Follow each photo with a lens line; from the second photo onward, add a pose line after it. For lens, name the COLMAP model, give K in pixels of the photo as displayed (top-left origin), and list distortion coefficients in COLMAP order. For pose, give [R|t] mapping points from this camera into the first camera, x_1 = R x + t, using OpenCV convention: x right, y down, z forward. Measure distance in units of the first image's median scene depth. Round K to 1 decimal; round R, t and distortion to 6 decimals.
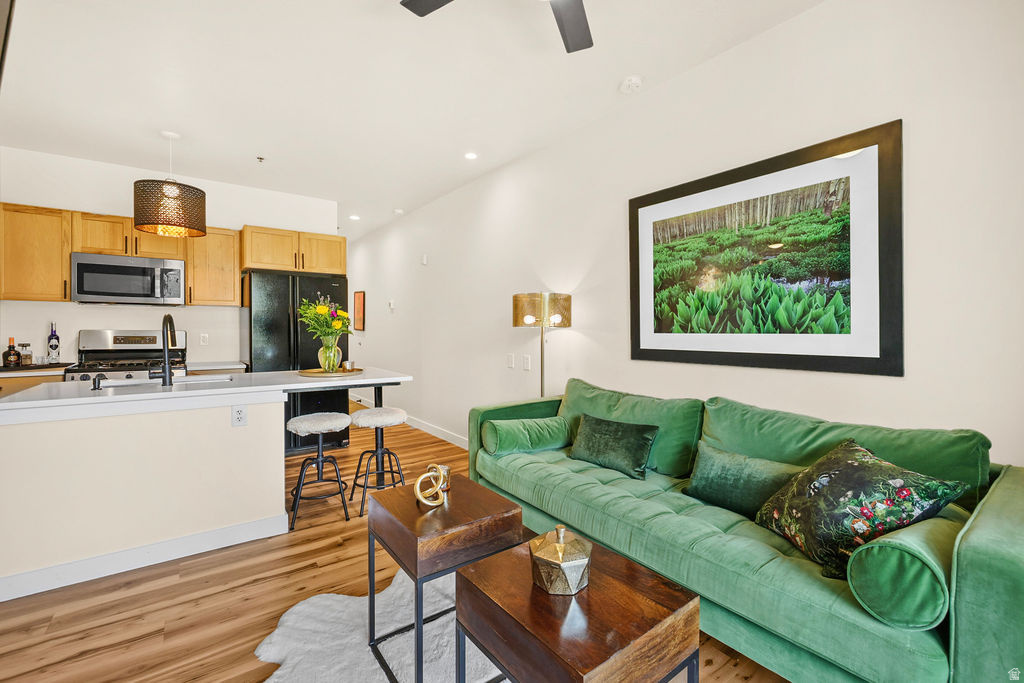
lens RADIAL K [[440.8, 0, 512.4], [0, 440.8, 335.0], [0, 0, 1]] dist [-0.007989, -0.000486]
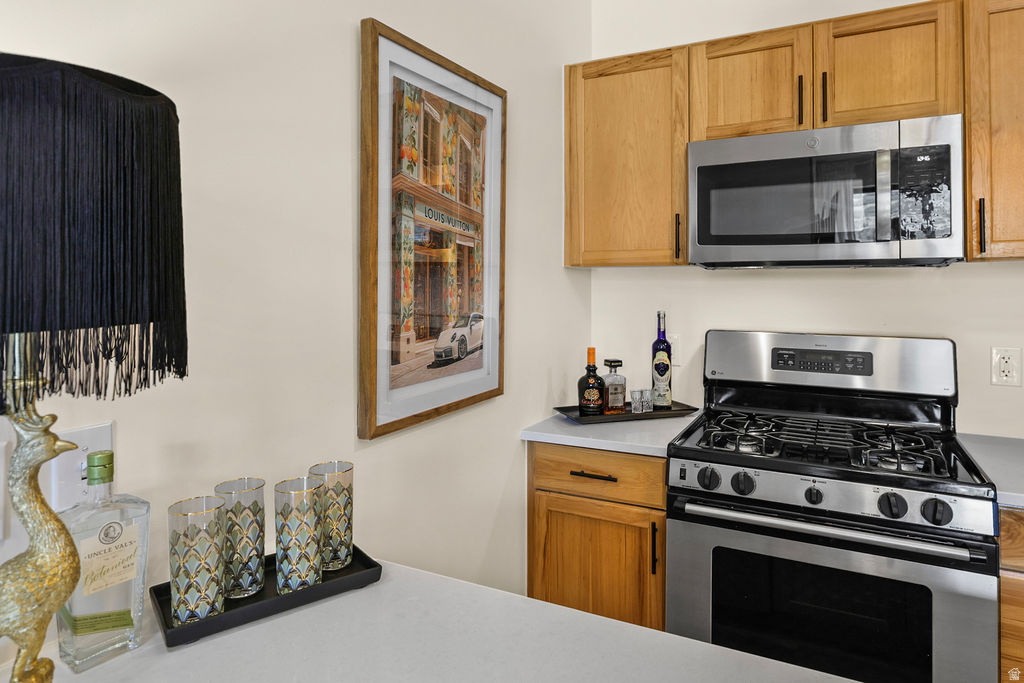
lens RADIAL K [[621.5, 0, 509.5], [0, 621.5, 280.6], [0, 0, 1]] dist [-0.003528, -0.001159]
pose [[0.421540, -0.013599, -0.906708, -0.543271], [-0.007992, 0.999793, -0.018710, -0.048428], [0.906775, 0.015133, 0.421344, 0.593227]]
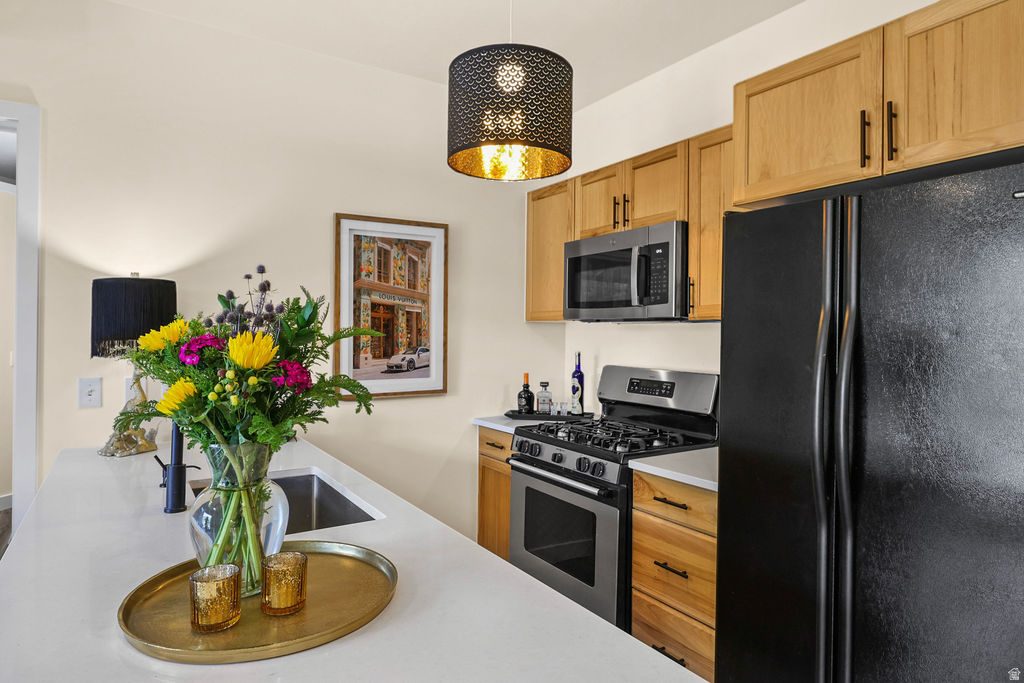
lens RADIAL K [[607.5, 0, 512.0], [0, 607.5, 341.5], [0, 0, 1]] dist [-0.001229, -0.000128]
pose [[-0.078918, 0.006552, -0.996860, -0.122990], [-0.023683, 0.999684, 0.008446, -0.051104], [0.996600, 0.024276, -0.078738, 0.971537]]
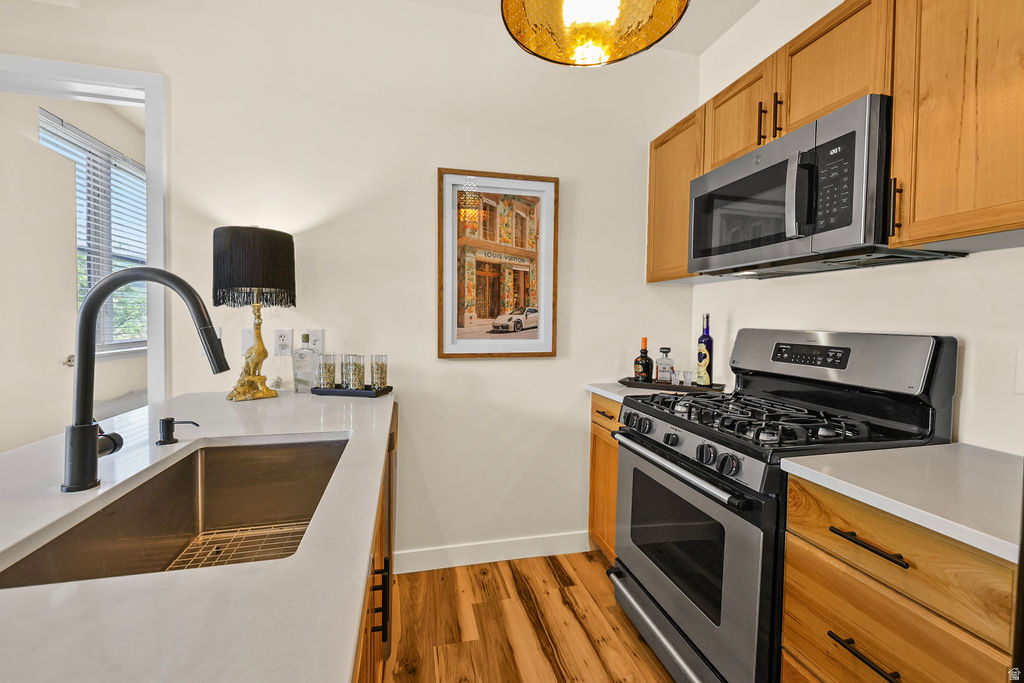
lens RADIAL K [[431.0, 0, 512.5], [0, 431.0, 337.0], [0, 0, 1]] dist [-0.003464, -0.000364]
pose [[-0.395563, 0.023446, -0.918139, -0.426090], [-0.028909, 0.998861, 0.037962, -0.013372], [0.917984, 0.041559, -0.394435, 0.989890]]
